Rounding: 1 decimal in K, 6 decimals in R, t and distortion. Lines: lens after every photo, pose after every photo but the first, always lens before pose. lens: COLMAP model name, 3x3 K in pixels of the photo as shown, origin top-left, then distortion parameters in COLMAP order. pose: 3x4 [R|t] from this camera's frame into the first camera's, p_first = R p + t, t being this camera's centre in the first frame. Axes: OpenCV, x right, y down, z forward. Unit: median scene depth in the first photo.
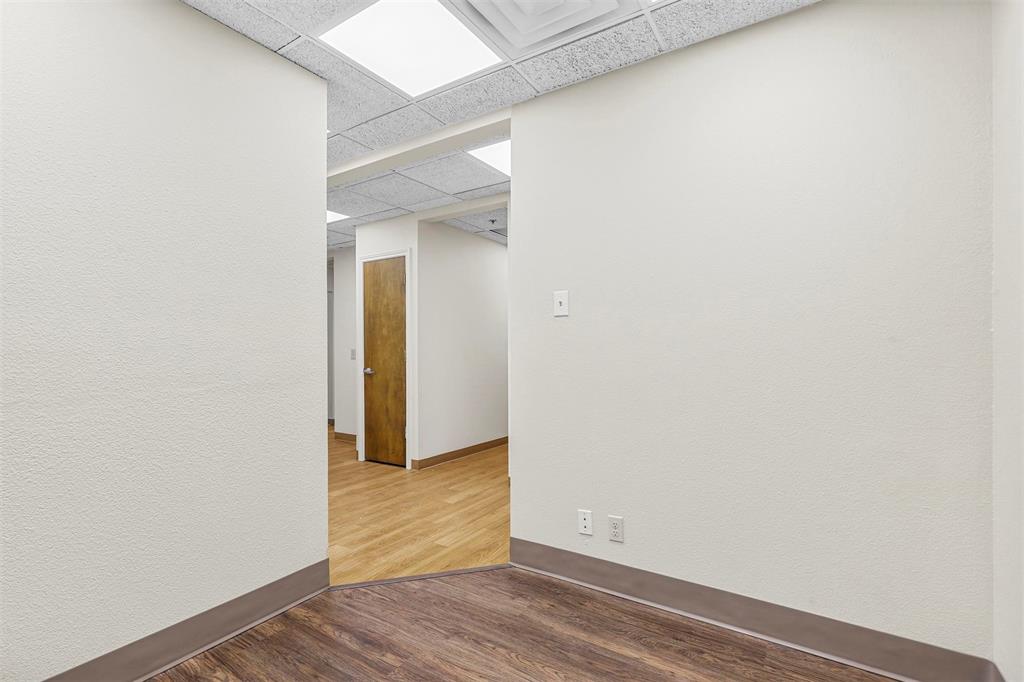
lens RADIAL K [[463.9, 0, 510.9], [0, 463.9, 343.5], [0, 0, 1]] dist [-0.000339, -0.000185]
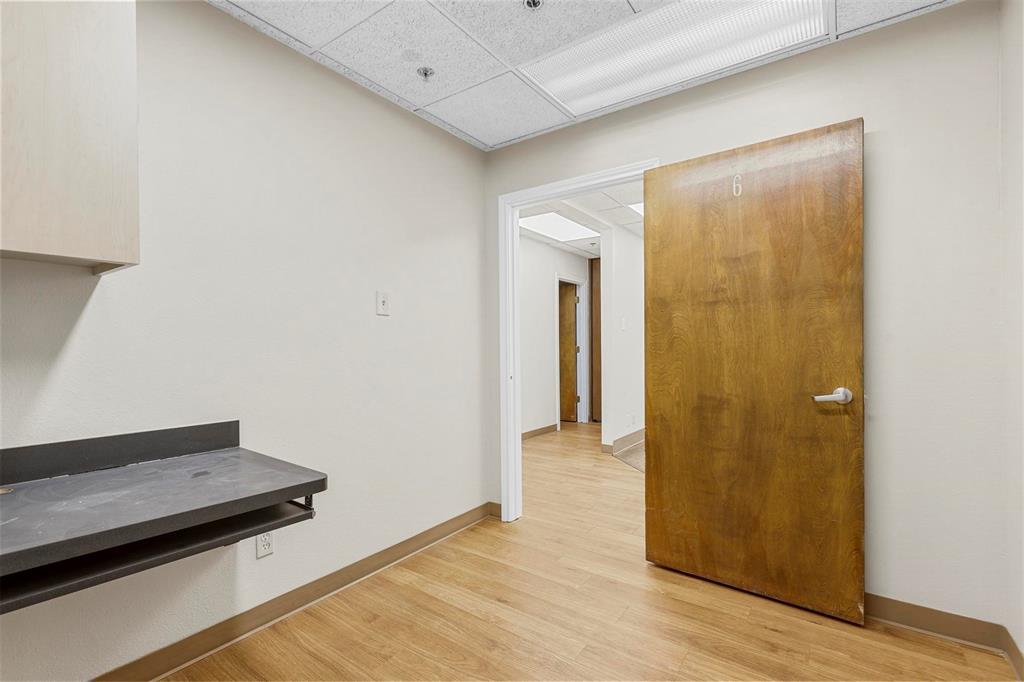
lens RADIAL K [[463.9, 0, 510.9], [0, 463.9, 343.5], [0, 0, 1]] dist [-0.000339, -0.000185]
pose [[0.055465, 0.010263, 0.998408, -1.638813], [-0.011176, 0.999891, -0.009657, 0.026092], [-0.998398, -0.010623, 0.055574, 1.101652]]
